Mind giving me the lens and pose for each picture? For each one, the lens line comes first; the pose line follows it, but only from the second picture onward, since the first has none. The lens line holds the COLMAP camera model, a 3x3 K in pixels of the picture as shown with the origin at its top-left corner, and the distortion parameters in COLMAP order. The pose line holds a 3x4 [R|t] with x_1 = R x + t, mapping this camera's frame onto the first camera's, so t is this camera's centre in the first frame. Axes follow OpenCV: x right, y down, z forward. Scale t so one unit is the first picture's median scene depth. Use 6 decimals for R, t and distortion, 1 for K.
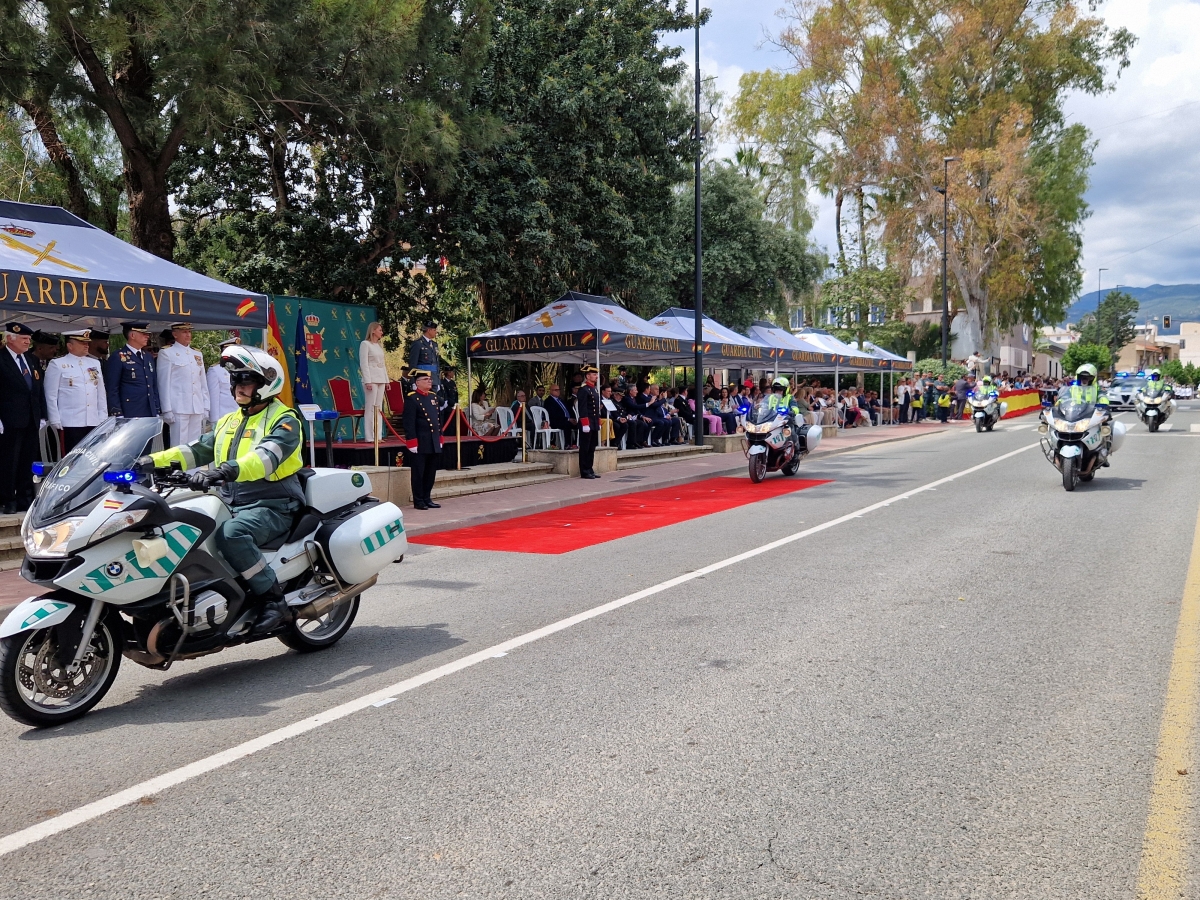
lens RADIAL K [[1005.8, 0, 600.0], [0, 1005.8, 450.0], [0, 0, 1]] dist [0.060676, -0.007540]
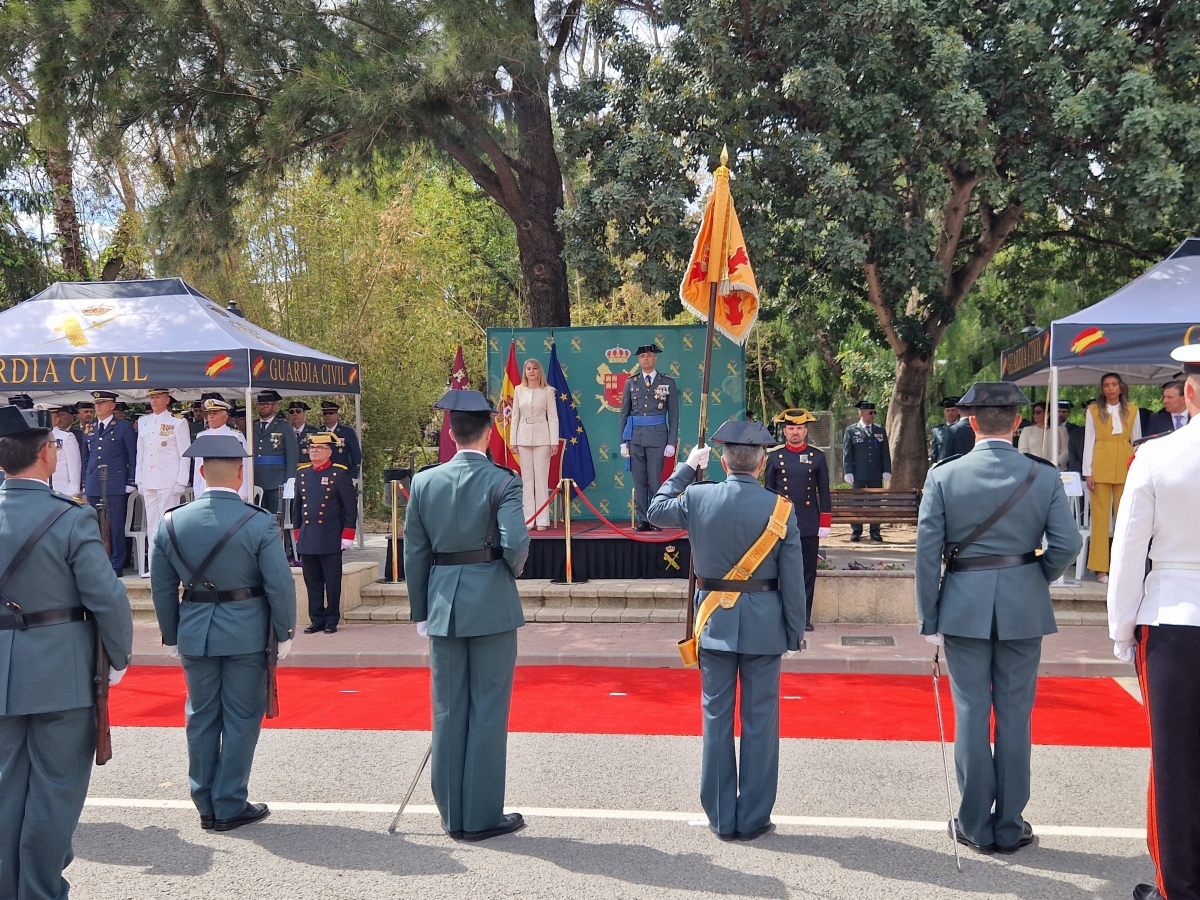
lens RADIAL K [[1238.0, 0, 600.0], [0, 1238.0, 450.0], [0, 0, 1]] dist [0.067100, -0.010152]
pose [[0.357923, 0.012061, -0.933673, 0.598041], [-0.040974, 0.999156, -0.002800, -0.062448], [0.932852, 0.039258, 0.358115, 0.734904]]
